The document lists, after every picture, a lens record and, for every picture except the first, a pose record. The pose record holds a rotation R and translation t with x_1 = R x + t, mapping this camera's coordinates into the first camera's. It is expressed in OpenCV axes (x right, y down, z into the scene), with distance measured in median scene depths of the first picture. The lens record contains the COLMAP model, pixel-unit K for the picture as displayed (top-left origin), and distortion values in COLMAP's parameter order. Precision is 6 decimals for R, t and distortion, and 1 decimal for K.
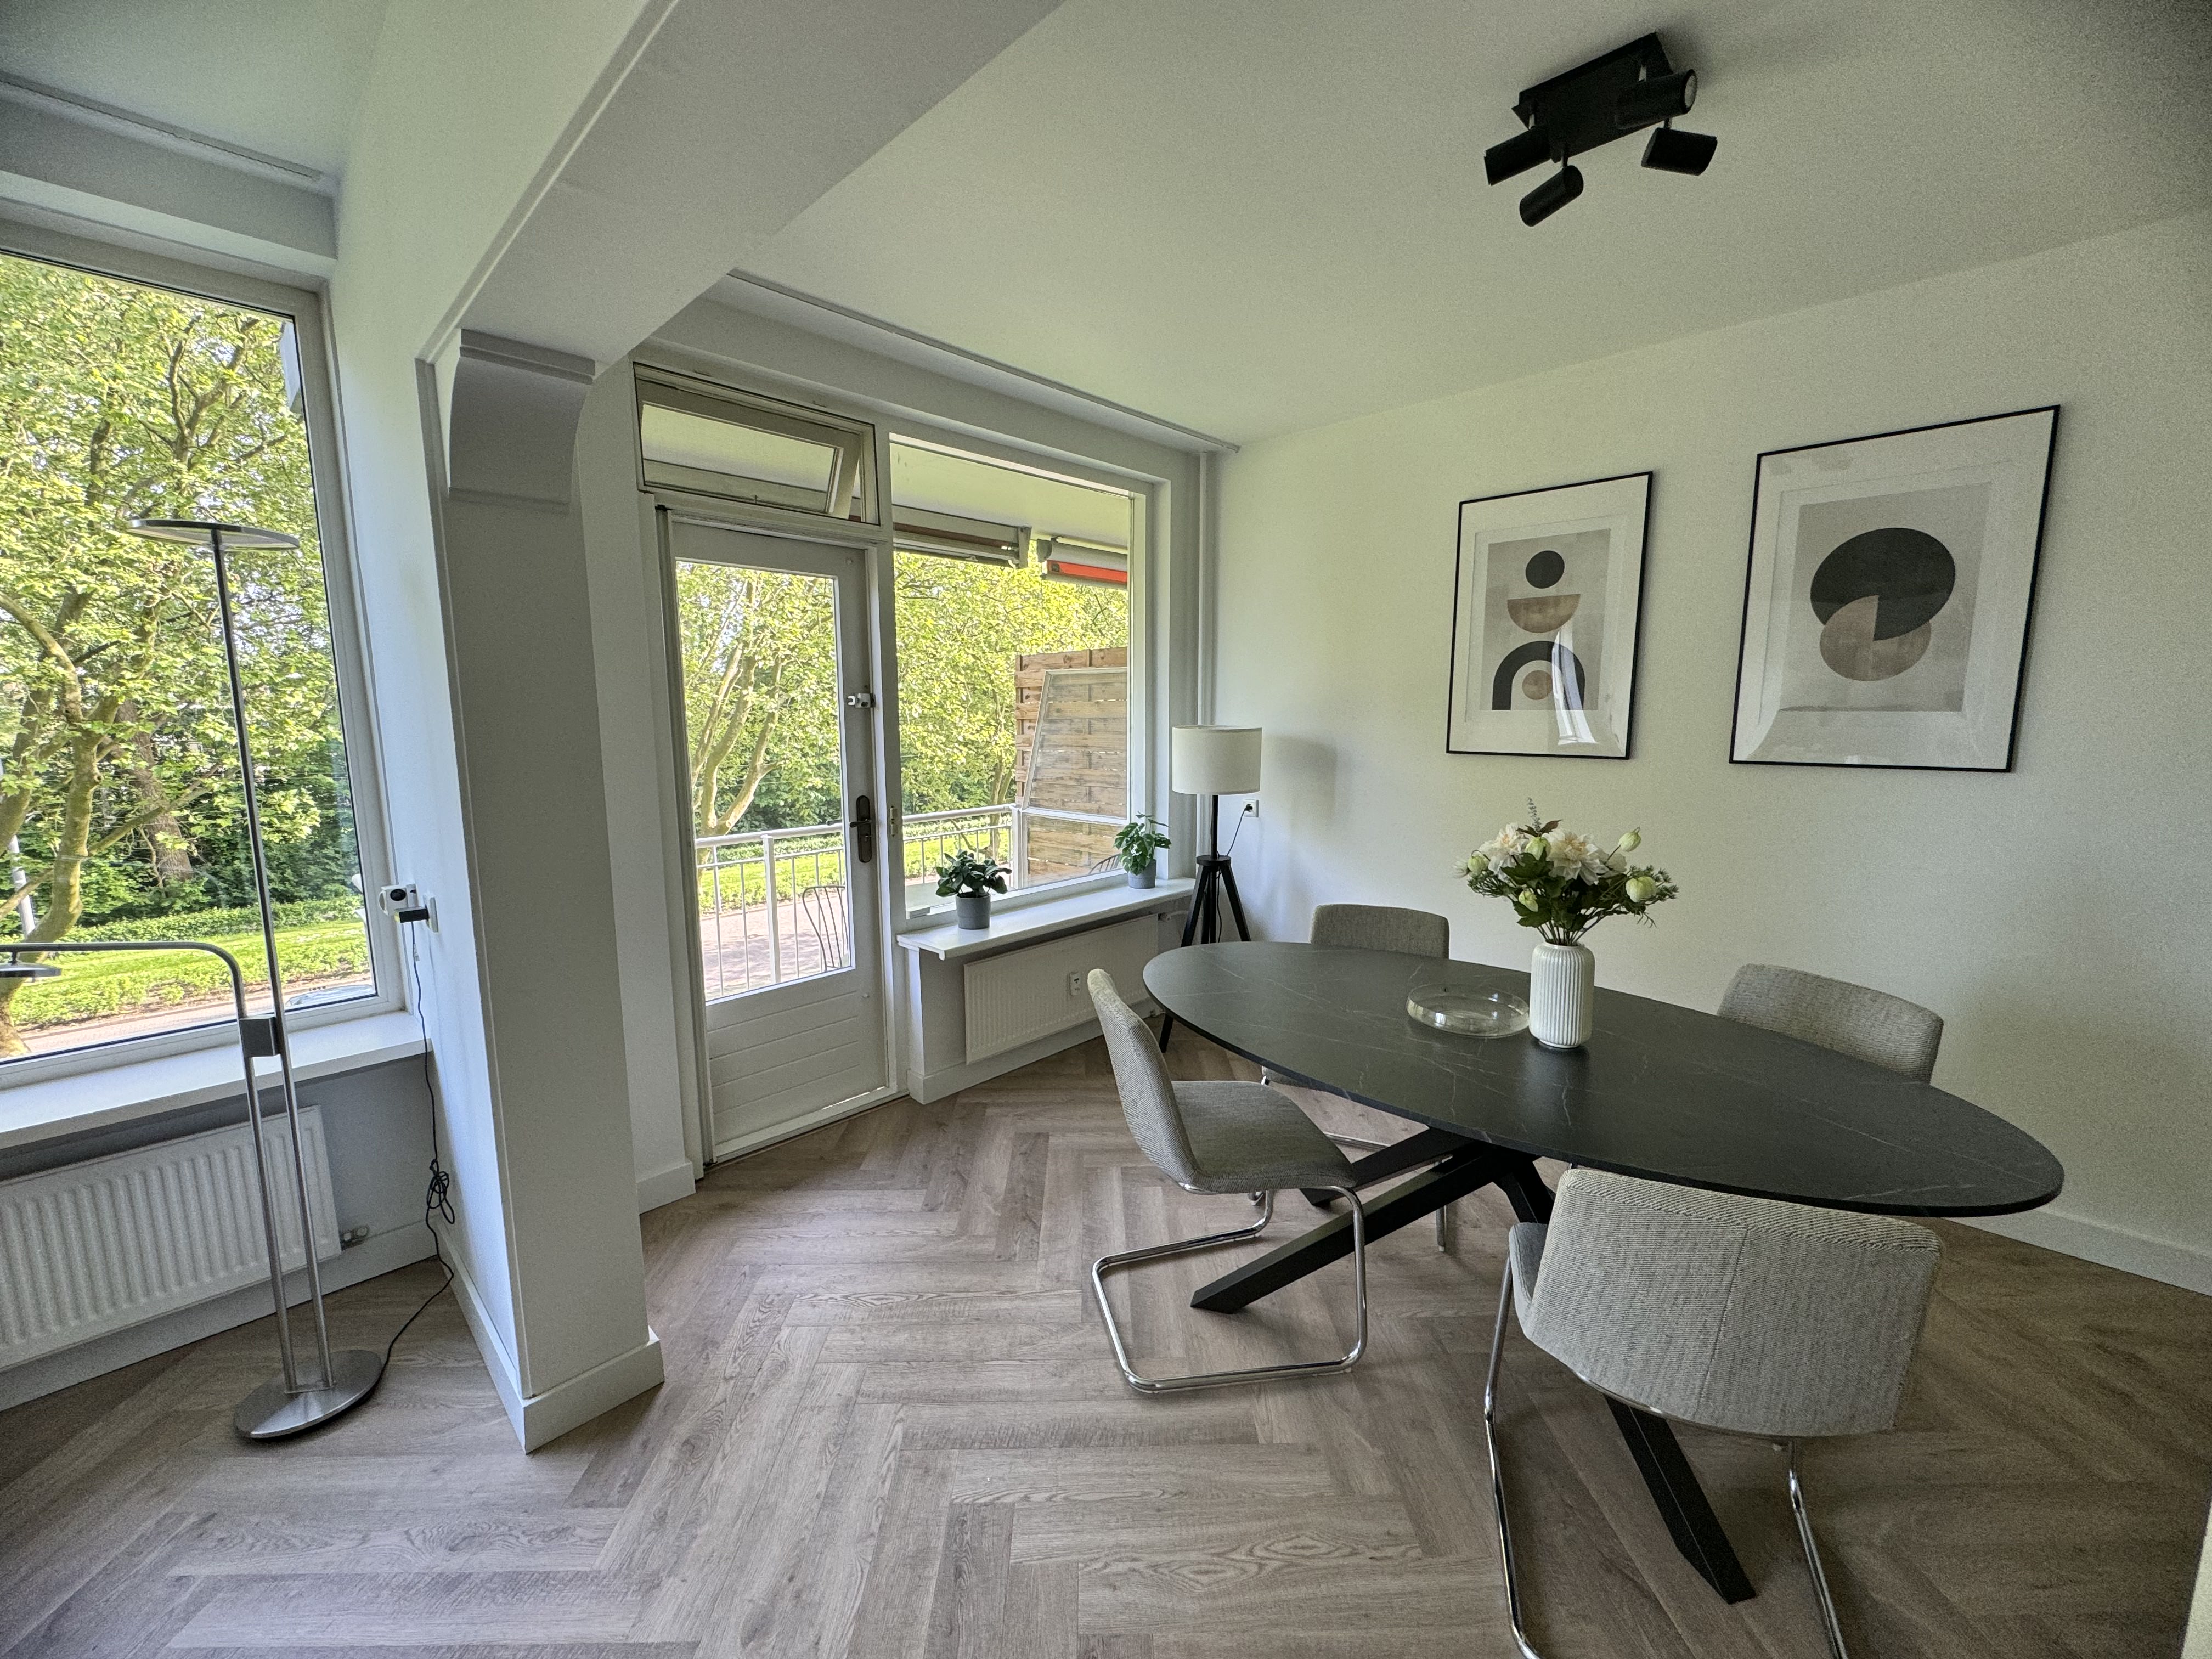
lens RADIAL K [[879.8, 0, 1105.4], [0, 879.8, 829.9], [0, 0, 1]] dist [-0.001270, 0.000195]
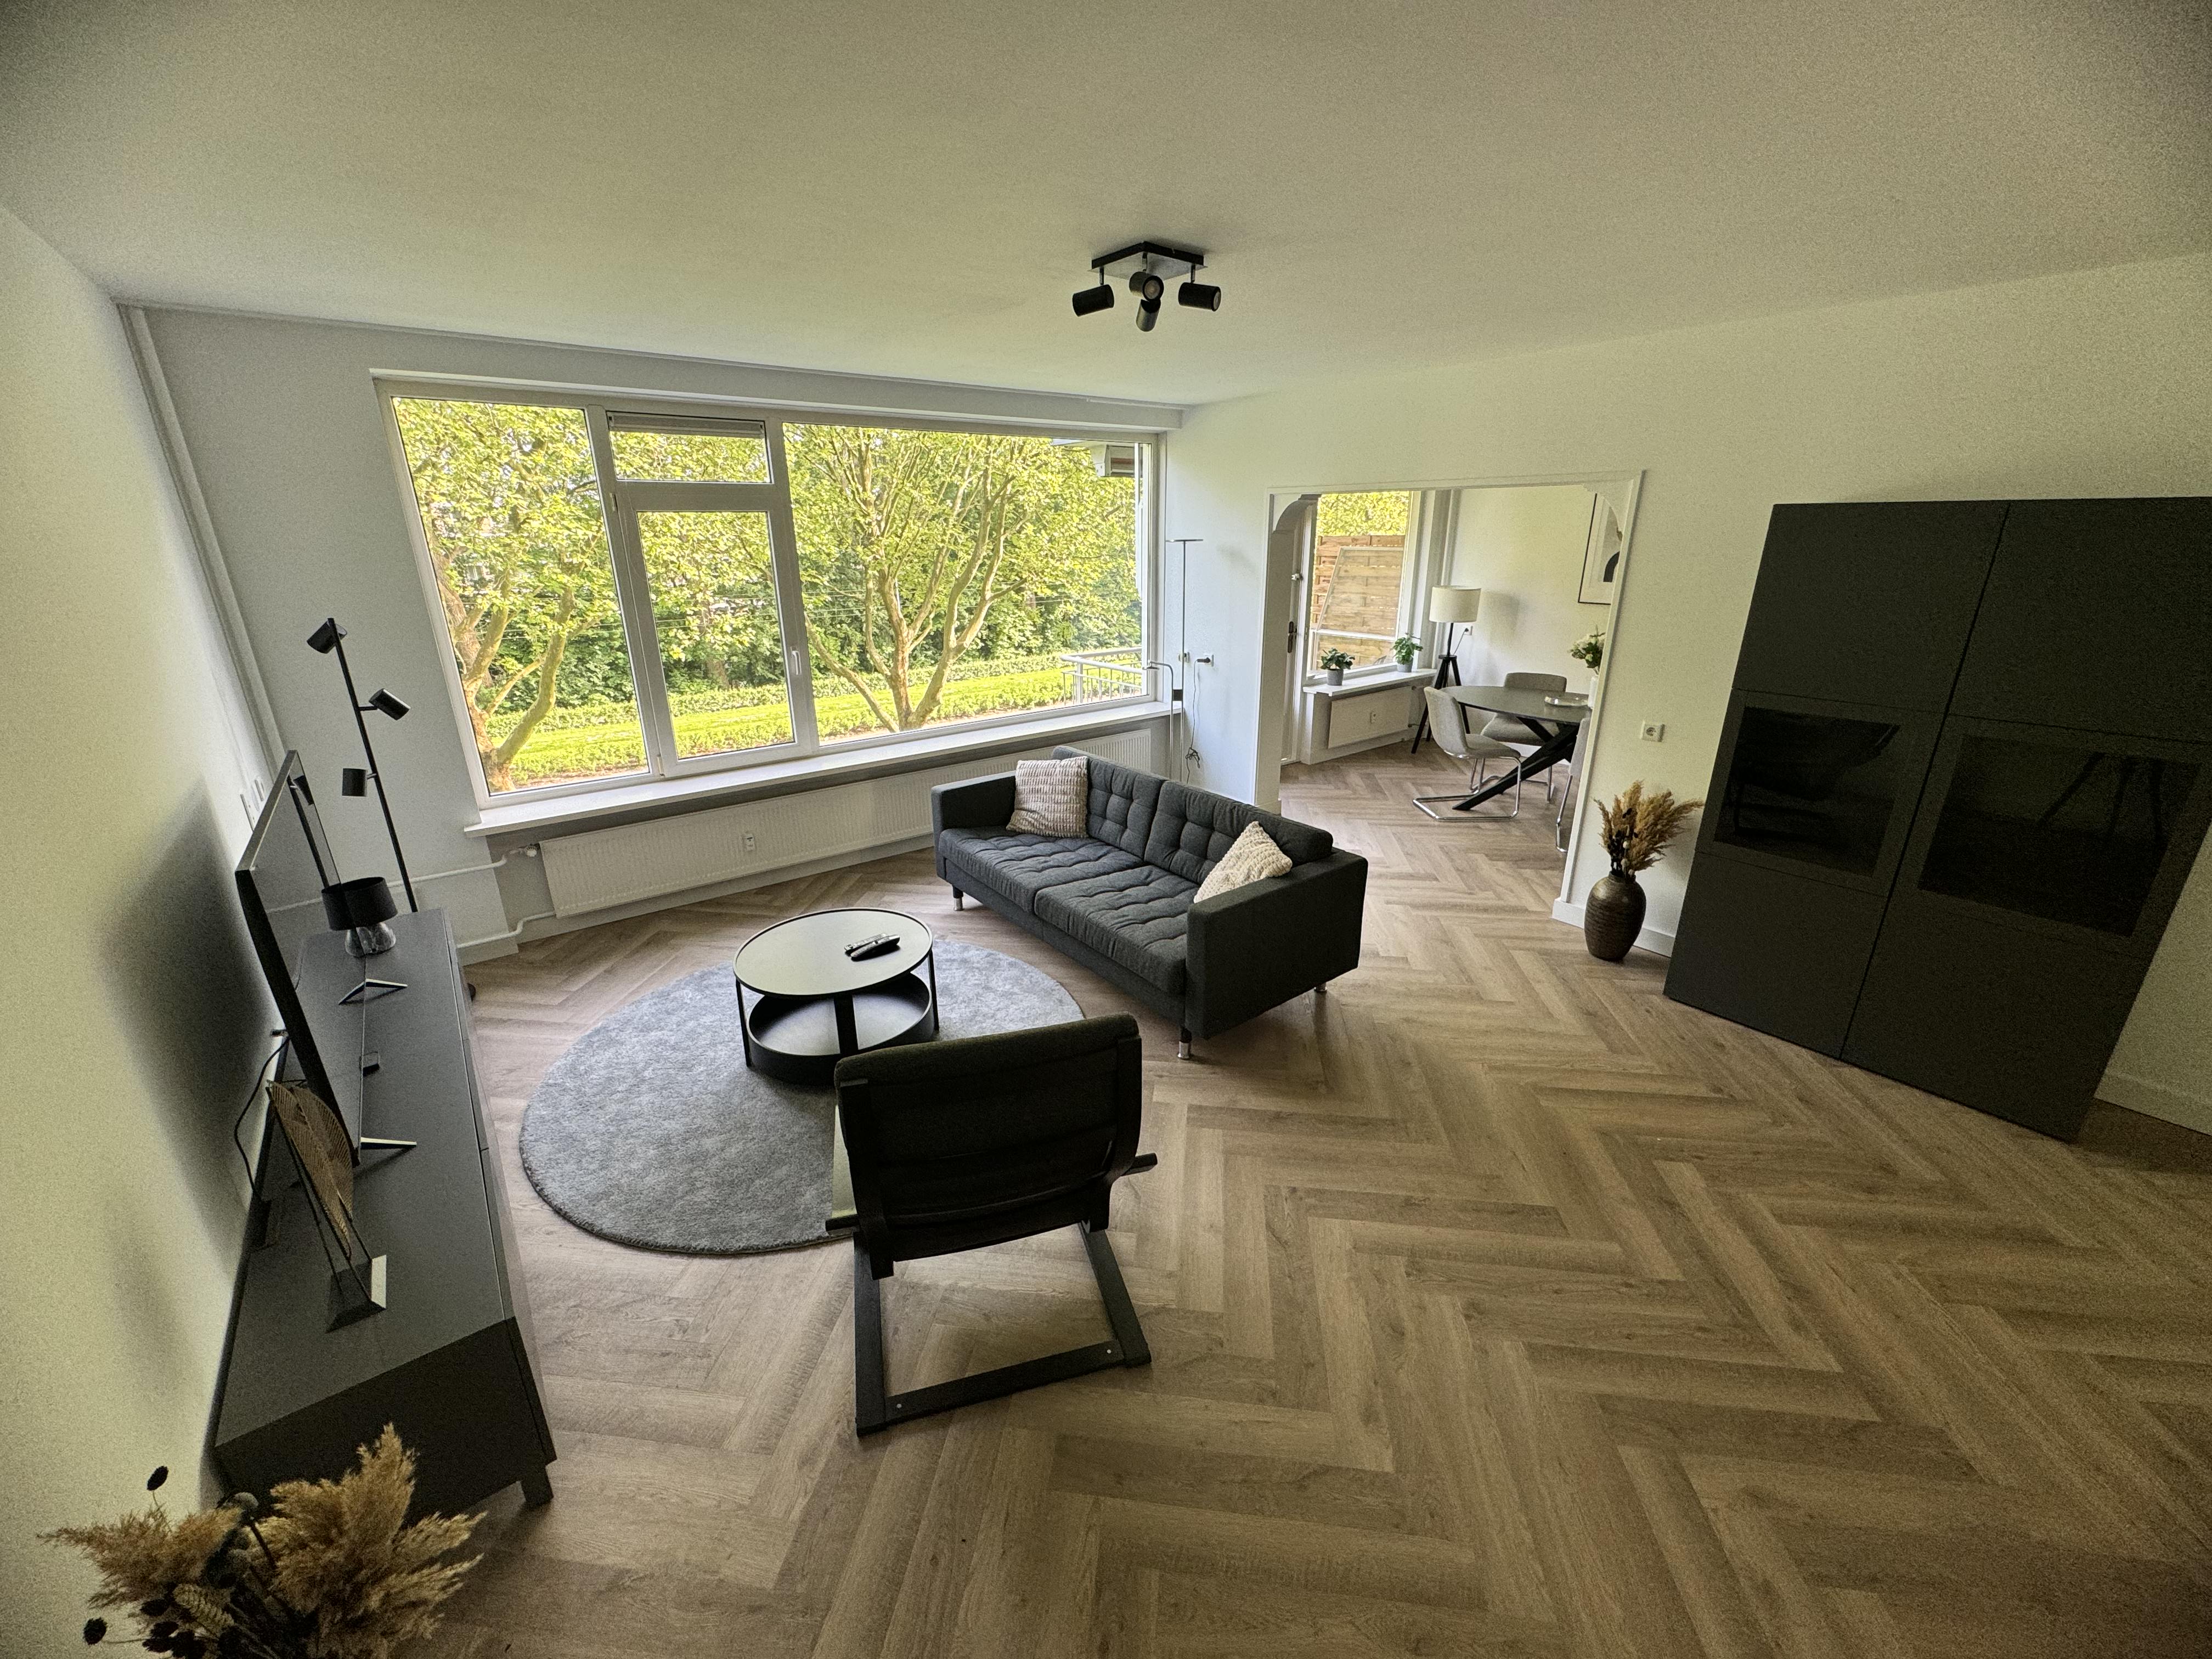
lens RADIAL K [[879.8, 0, 1109.9], [0, 879.8, 831.3], [0, 0, 1]] dist [-0.001270, 0.000195]
pose [[0.990959, 0.039350, -0.128267, -0.371856], [-0.013948, 0.981059, 0.193208, 0.049596], [0.133440, -0.189672, 0.972737, -1.134708]]
